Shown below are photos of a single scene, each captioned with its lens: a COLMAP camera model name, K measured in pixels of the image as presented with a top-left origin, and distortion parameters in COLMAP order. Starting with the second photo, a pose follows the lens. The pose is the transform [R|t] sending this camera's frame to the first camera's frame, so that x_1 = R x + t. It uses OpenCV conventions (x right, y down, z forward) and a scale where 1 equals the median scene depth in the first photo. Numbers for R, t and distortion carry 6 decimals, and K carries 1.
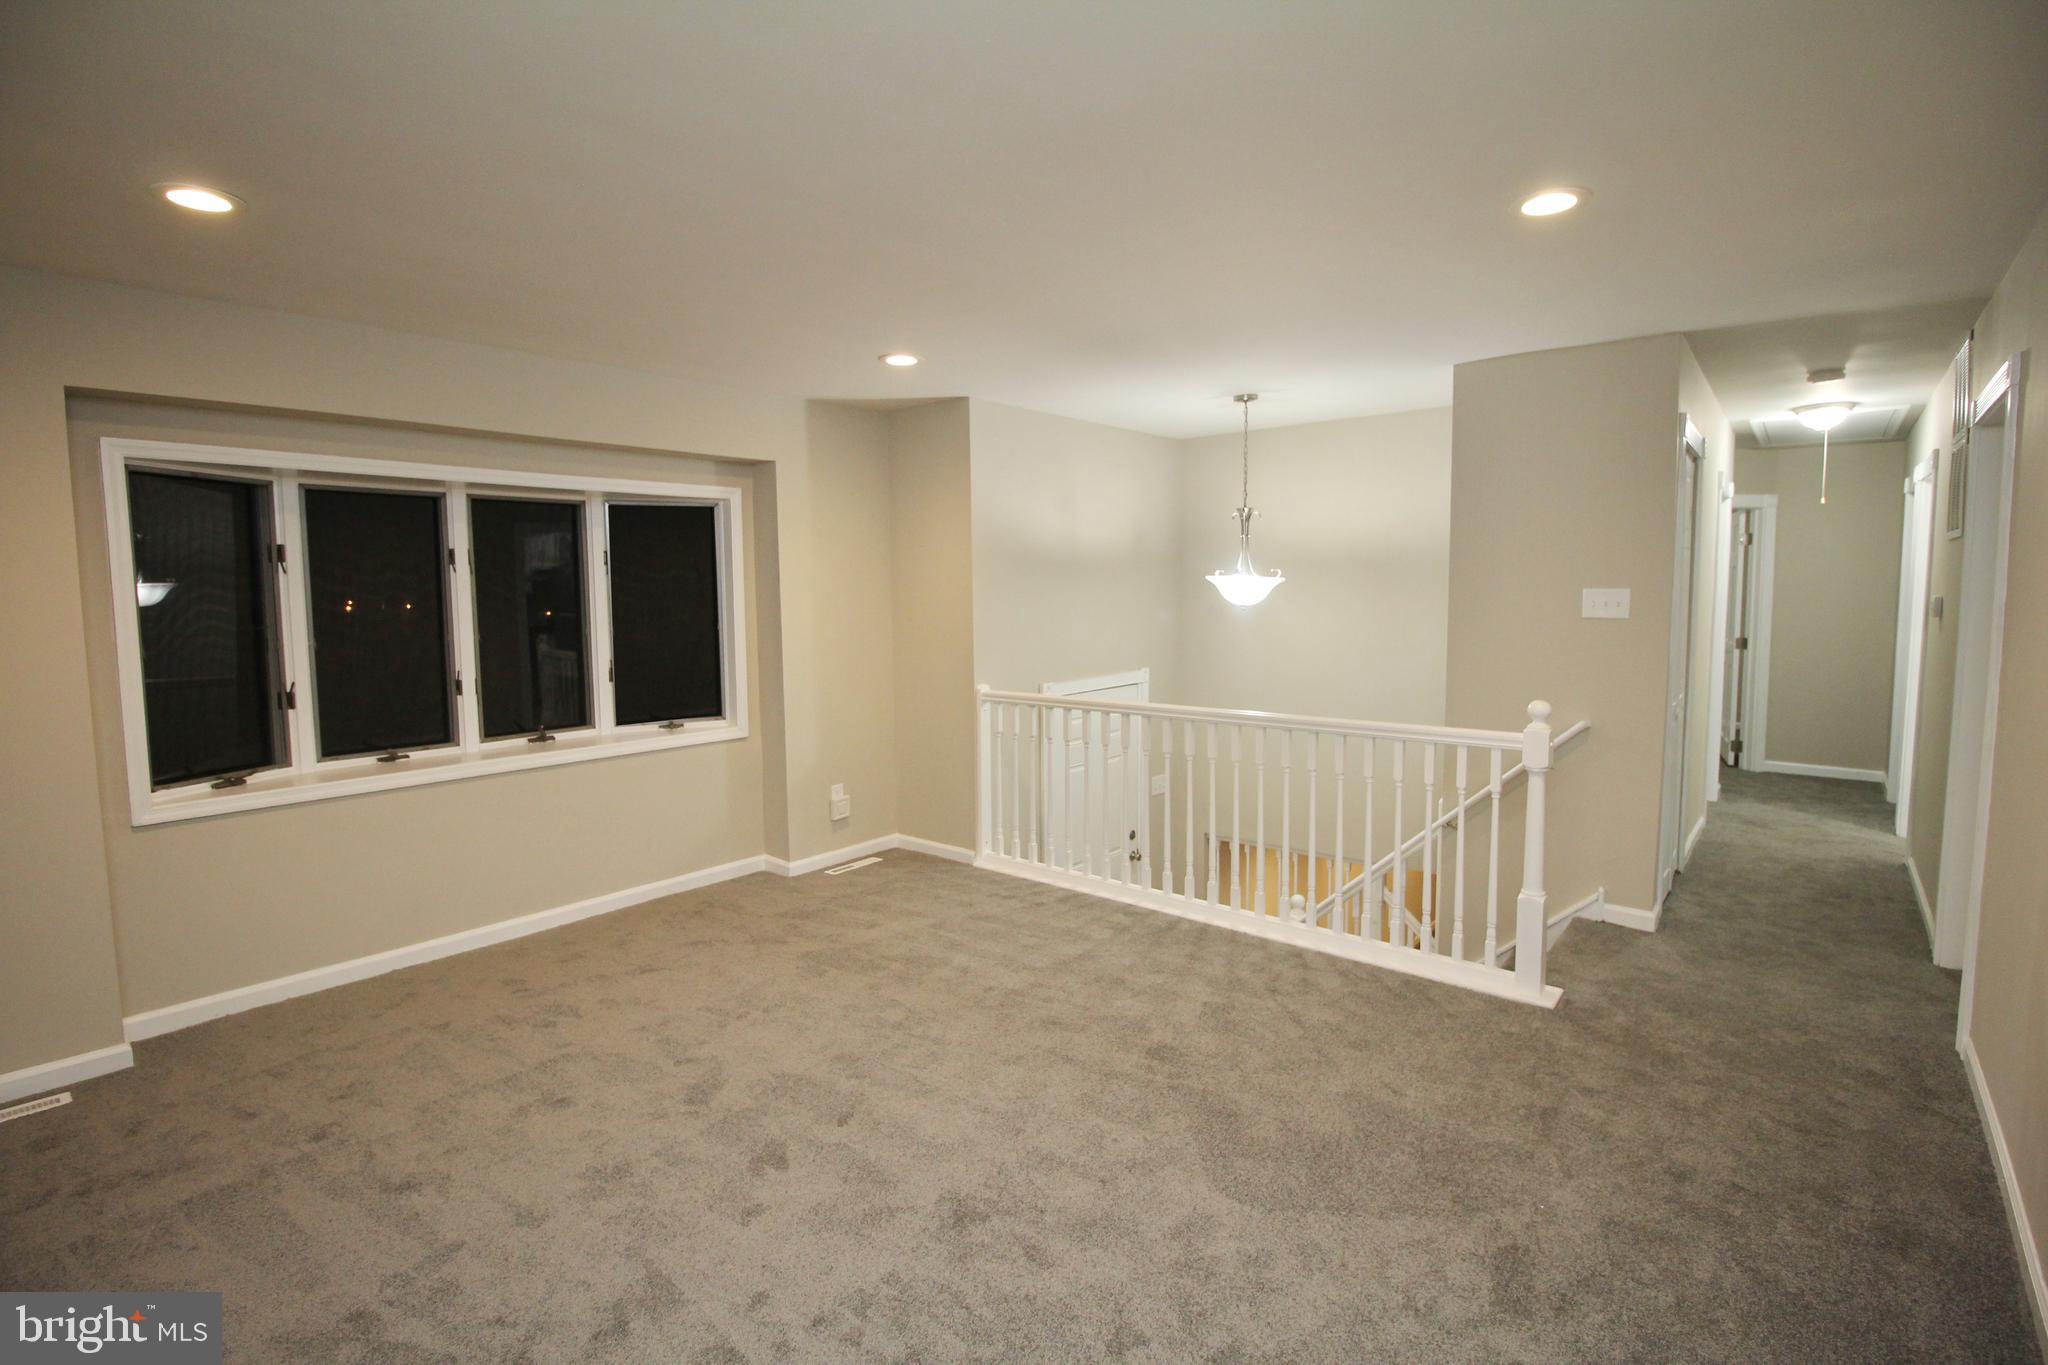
lens RADIAL K [[946.4, 0, 1021.6], [0, 946.4, 663.5], [0, 0, 1]] dist [0.001476, -0.014489]
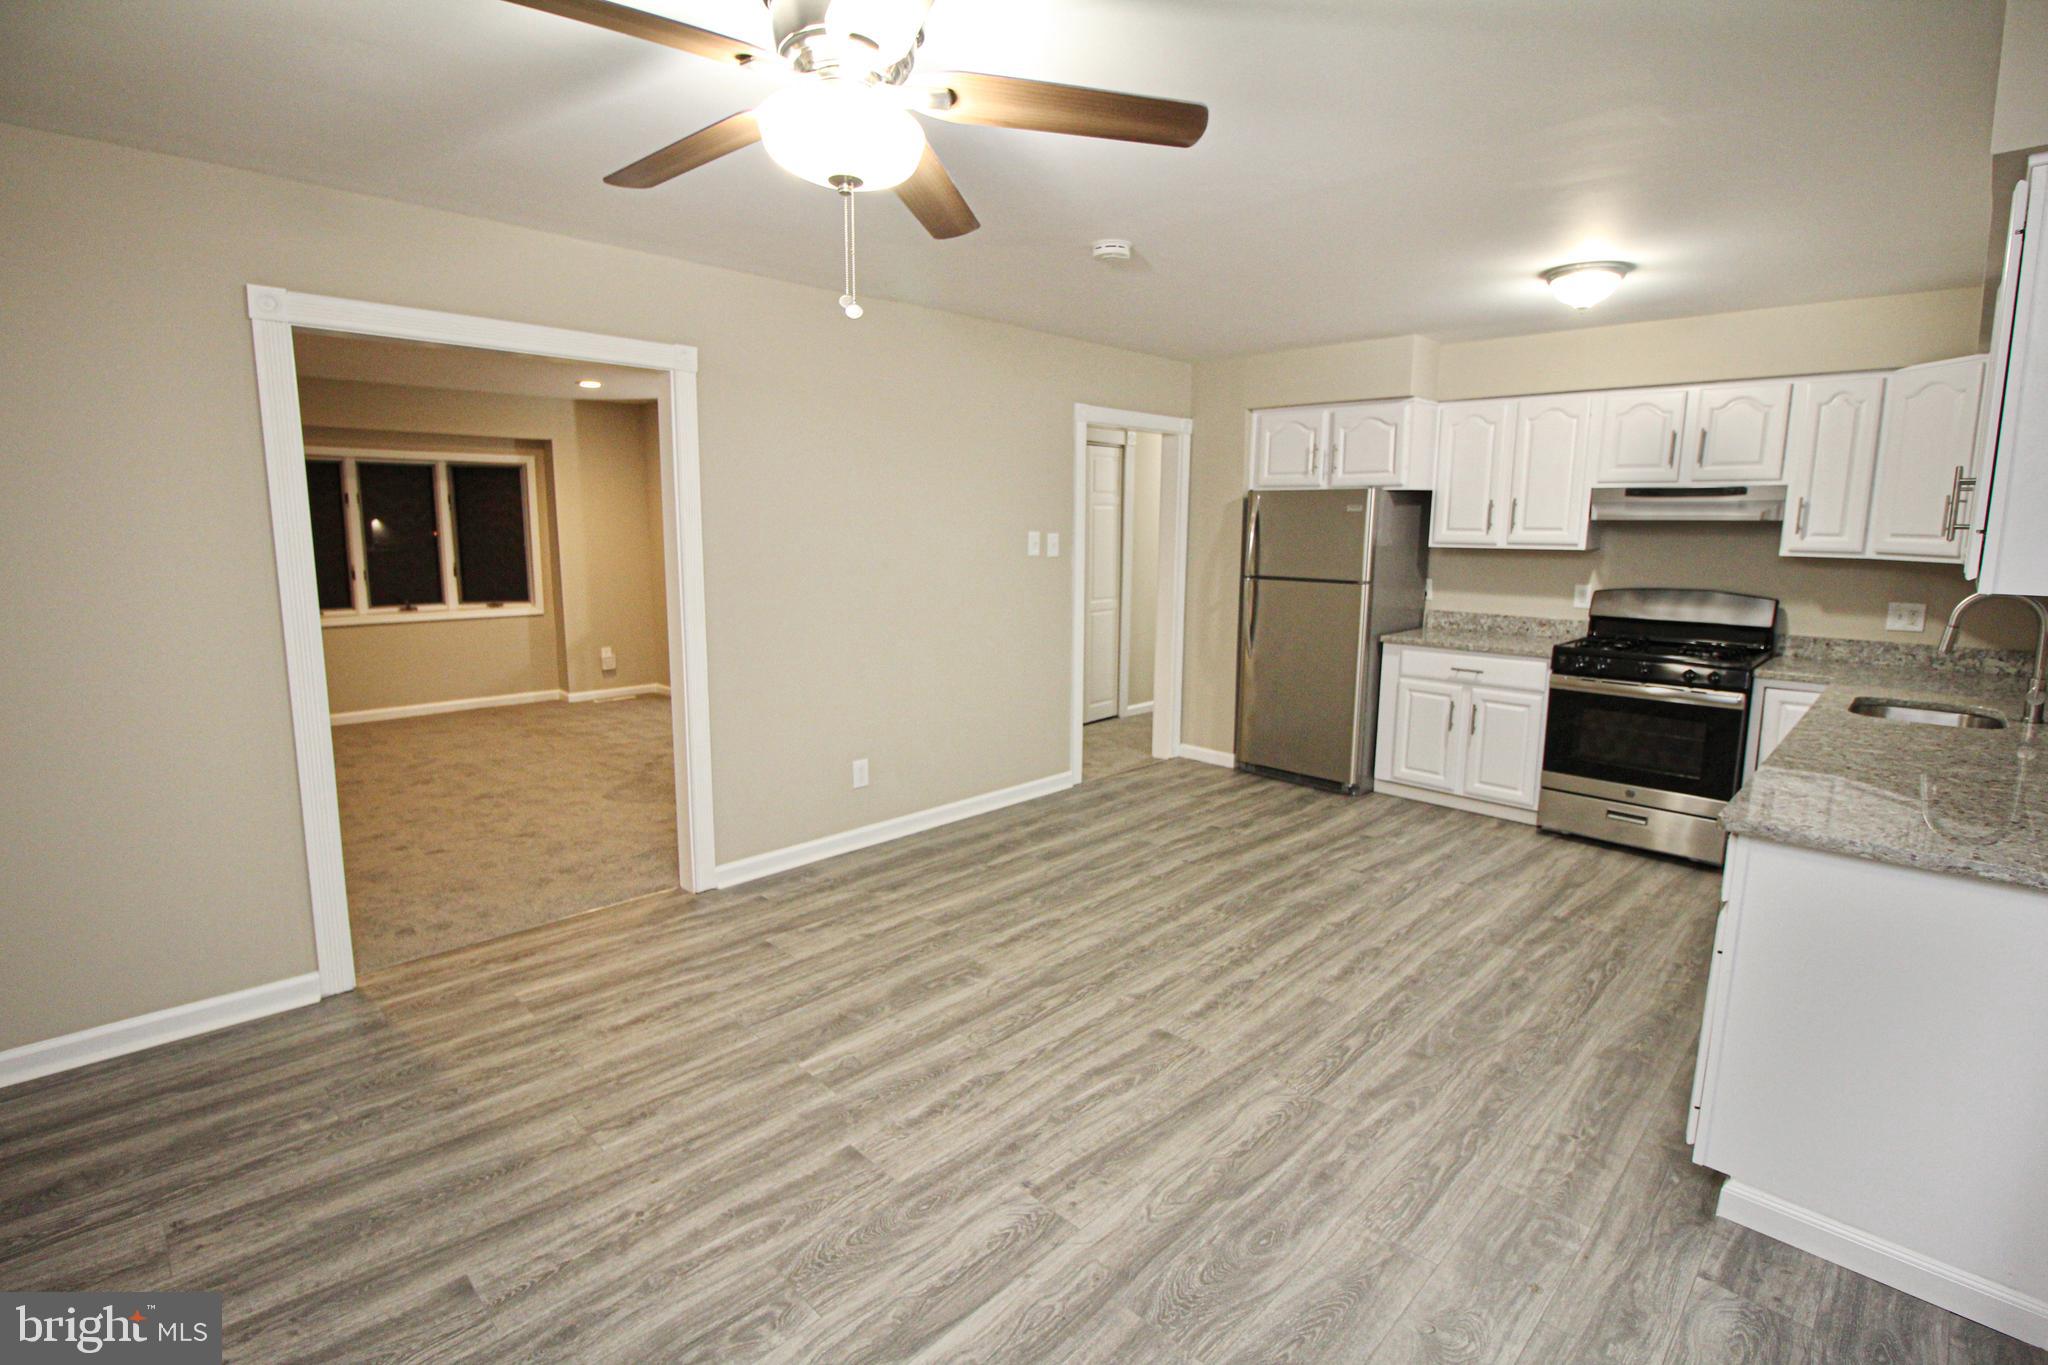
lens RADIAL K [[946.4, 0, 1021.6], [0, 946.4, 663.5], [0, 0, 1]] dist [0.001476, -0.014489]
pose [[0.996838, 0.029127, -0.073924, 0.743515], [-0.024003, 0.997308, 0.069289, 0.037162], [0.075743, -0.067296, 0.994854, -0.618388]]
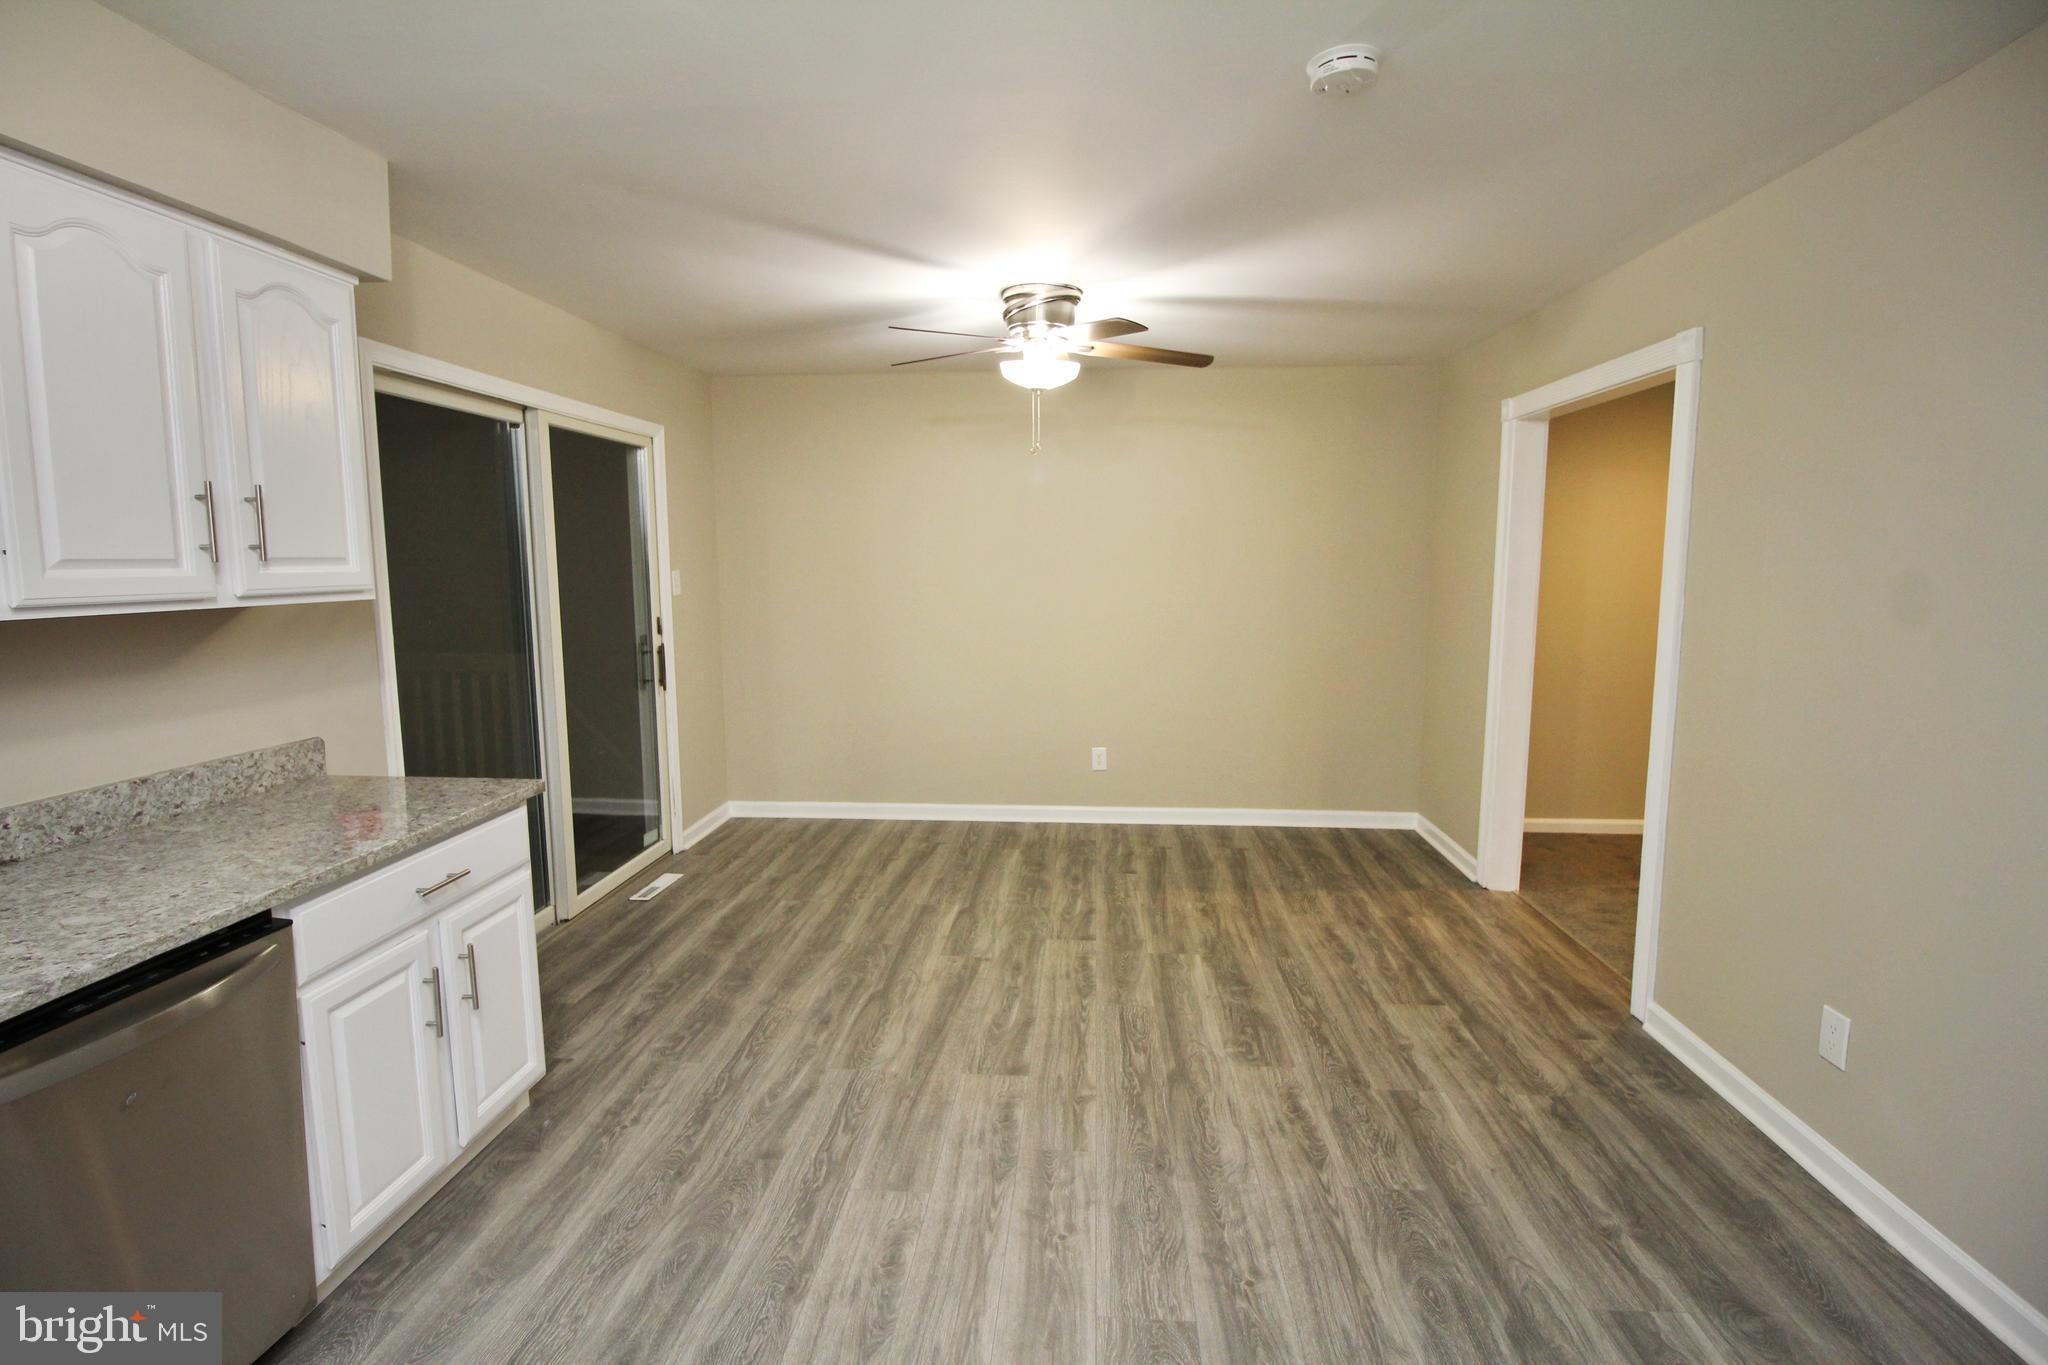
lens RADIAL K [[946.4, 0, 1021.6], [0, 946.4, 663.5], [0, 0, 1]] dist [0.001476, -0.014489]
pose [[-0.809216, 0.077274, -0.582407, 1.156735], [-0.035261, 0.983137, 0.179436, -0.052036], [0.586452, 0.165739, -0.792846, 0.507353]]
